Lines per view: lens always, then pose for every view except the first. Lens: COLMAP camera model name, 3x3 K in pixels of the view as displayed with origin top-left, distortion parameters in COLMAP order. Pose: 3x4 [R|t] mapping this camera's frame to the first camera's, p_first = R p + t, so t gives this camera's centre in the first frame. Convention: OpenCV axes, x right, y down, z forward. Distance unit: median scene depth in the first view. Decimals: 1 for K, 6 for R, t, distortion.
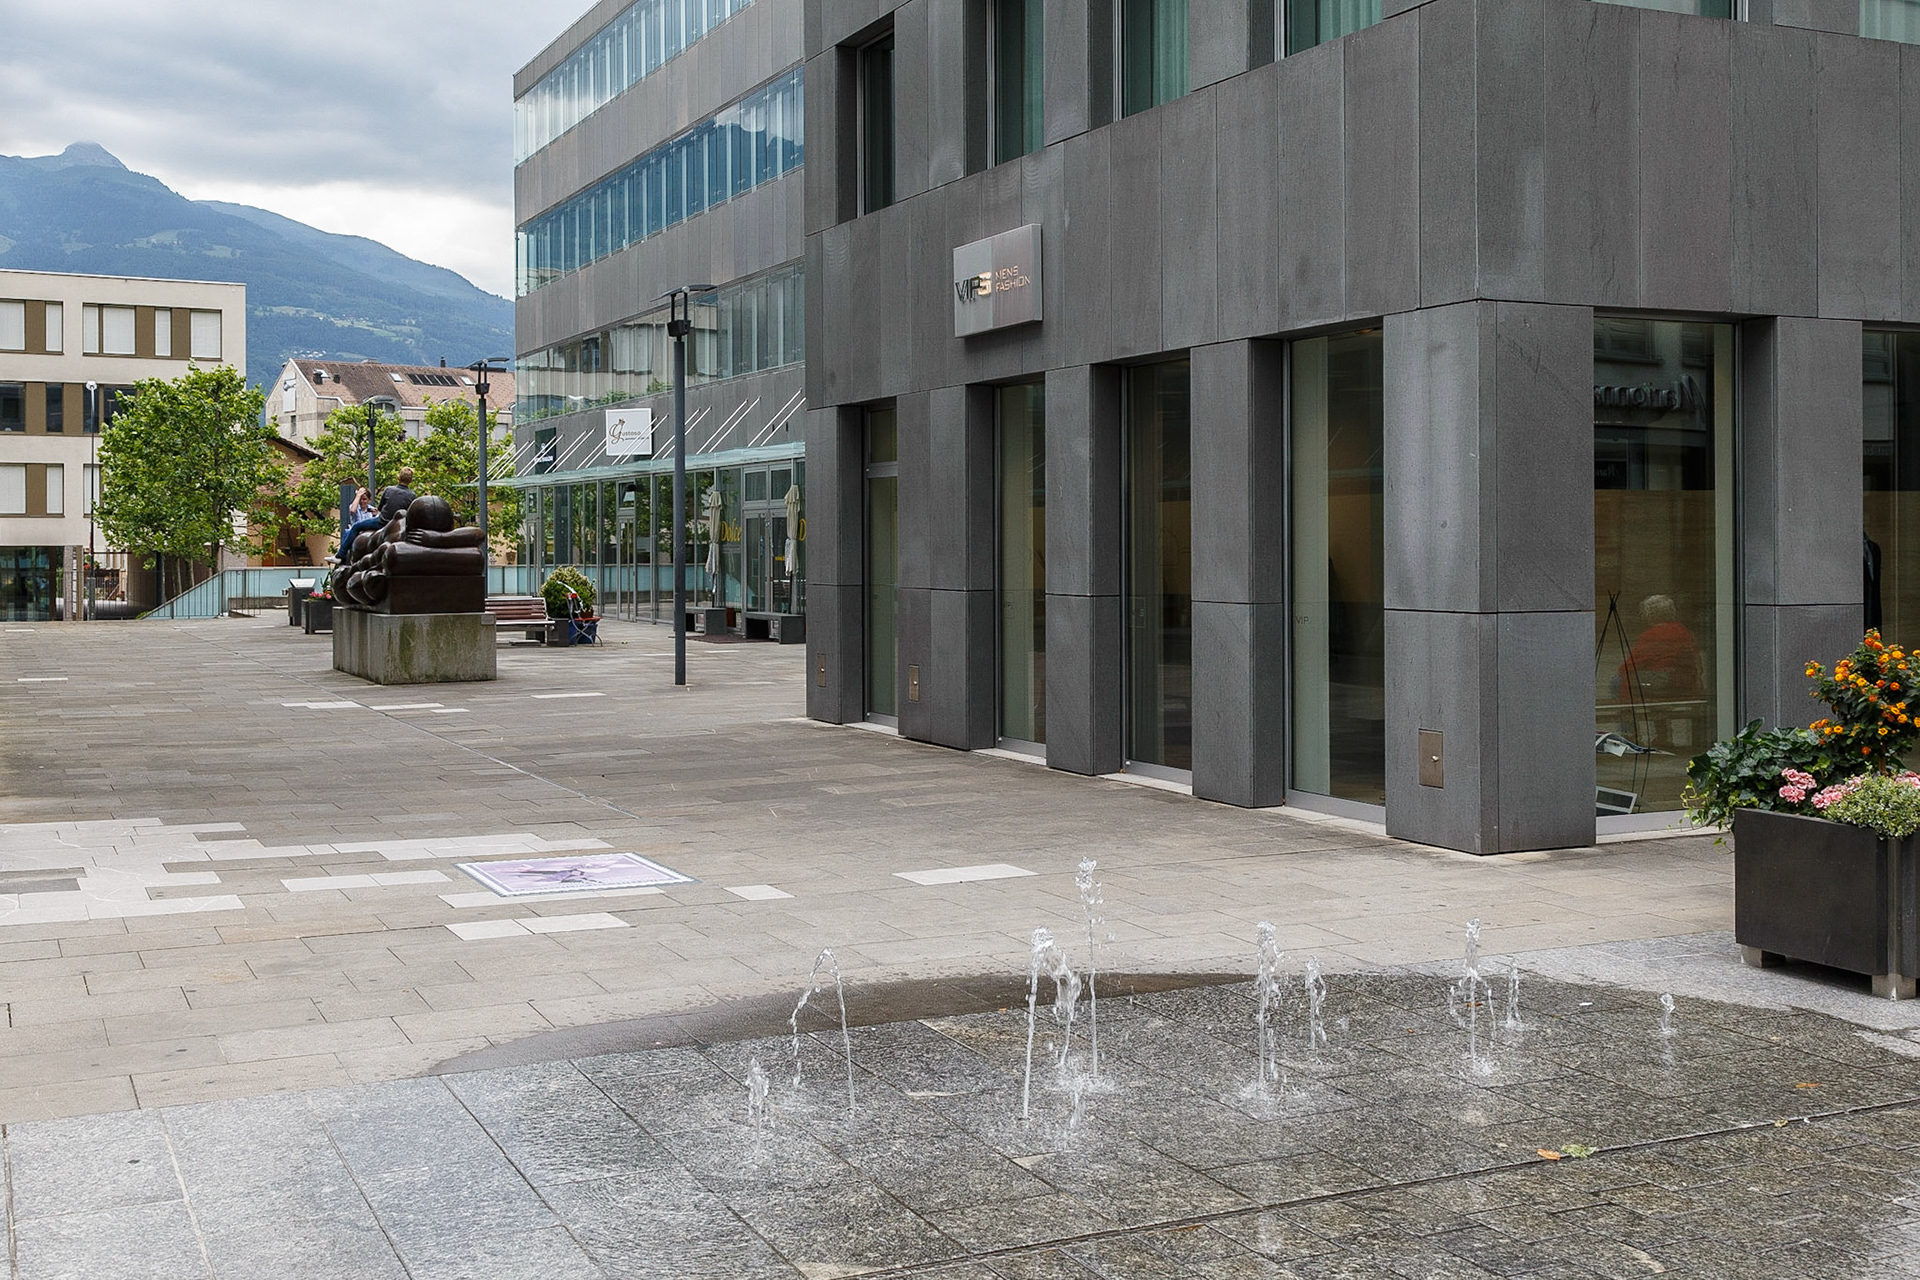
lens RADIAL K [[1956.6, 0, 961.4], [0, 1956.6, 544.1], [0, 0, 1]] dist [0.006641, 0.009705]
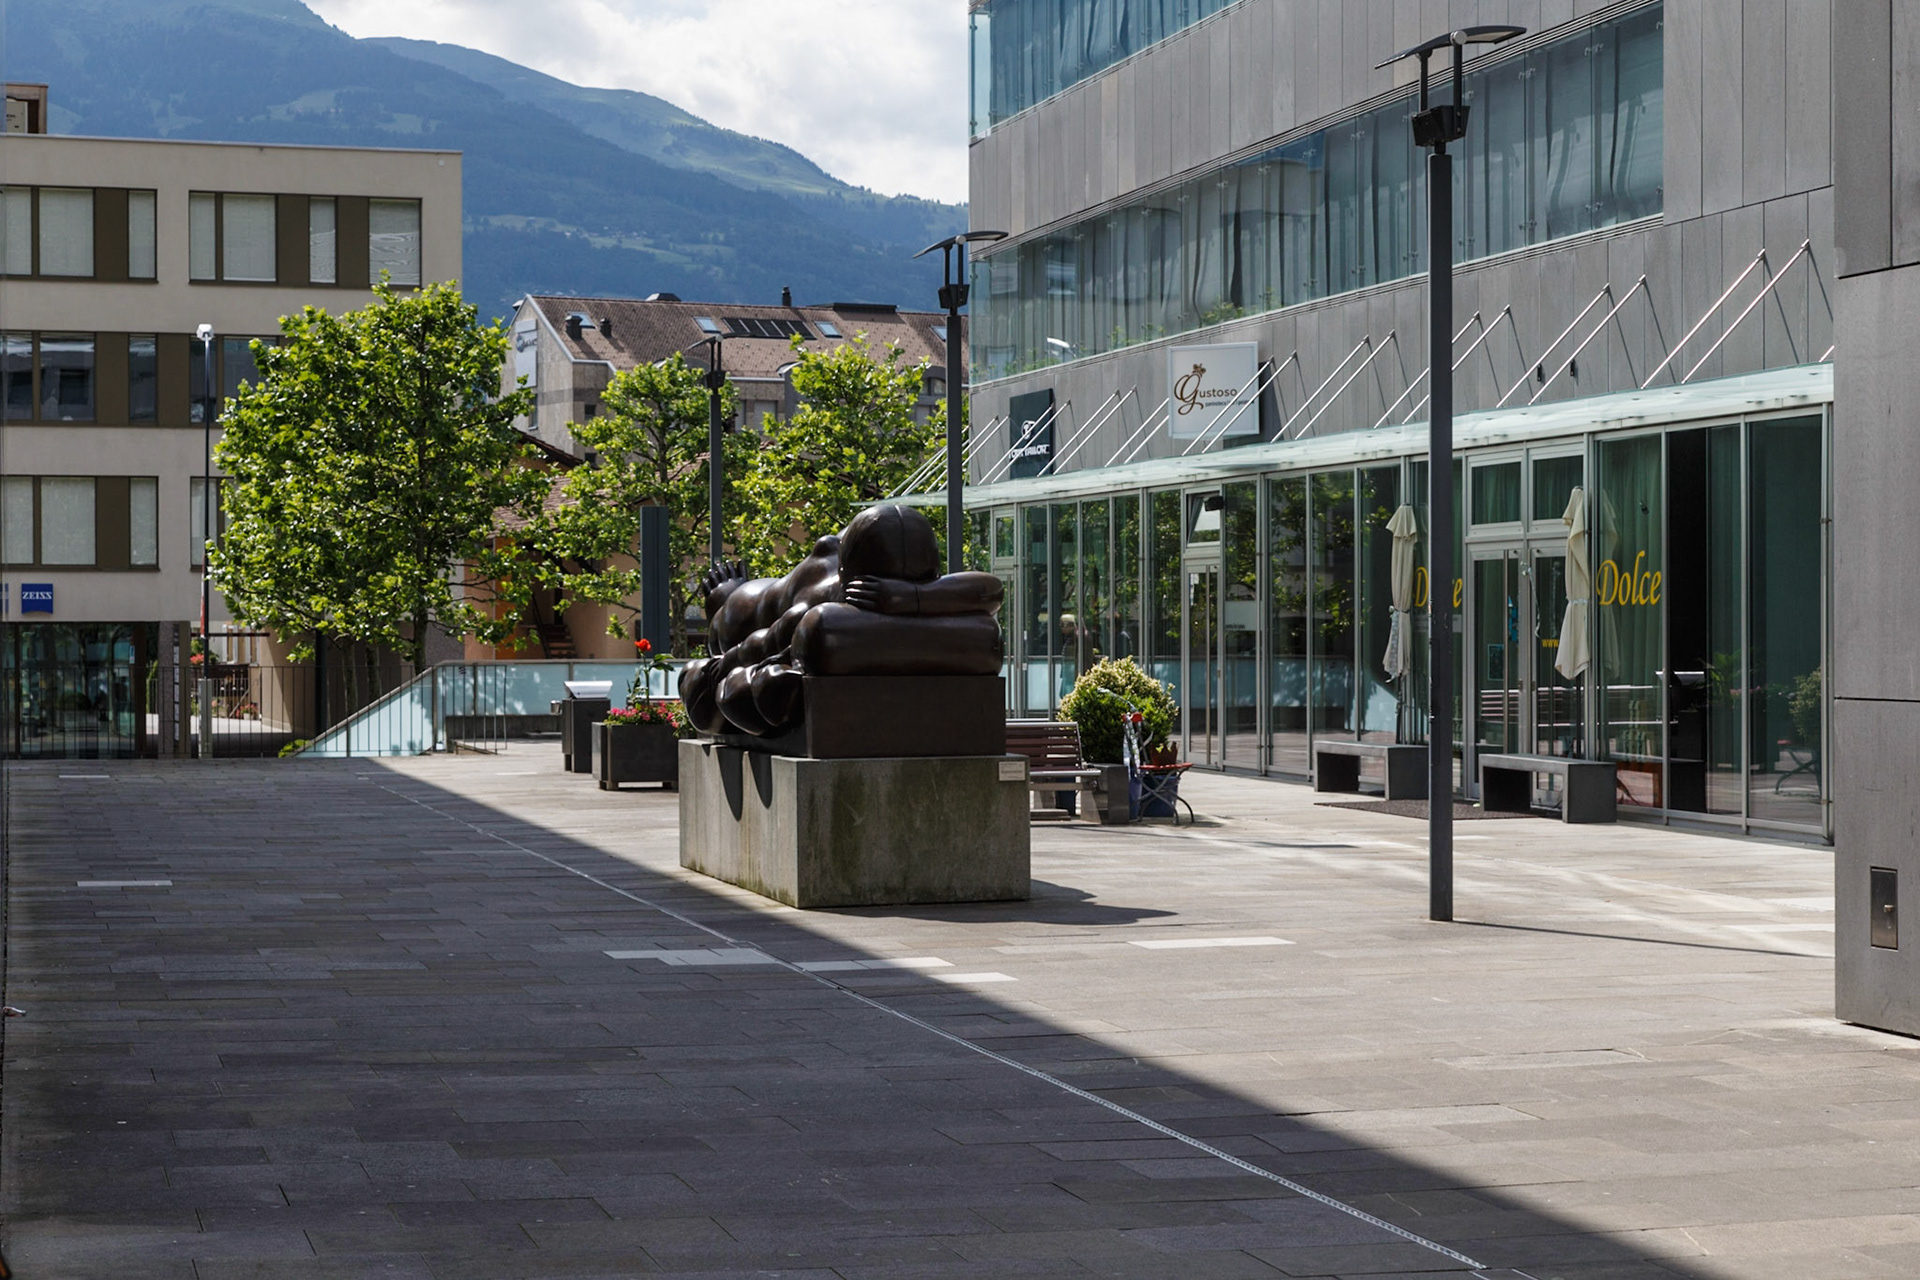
lens RADIAL K [[3514.8, 0, 960.0], [0, 3514.8, 640.0], [0, 0, 1]] dist [0.024562, -0.146159]
pose [[0.979092, 0.001262, -0.203416, -0.052308], [-0.000283, 0.999988, 0.004842, 0.002160], [0.203419, -0.004683, 0.979081, 0.111484]]
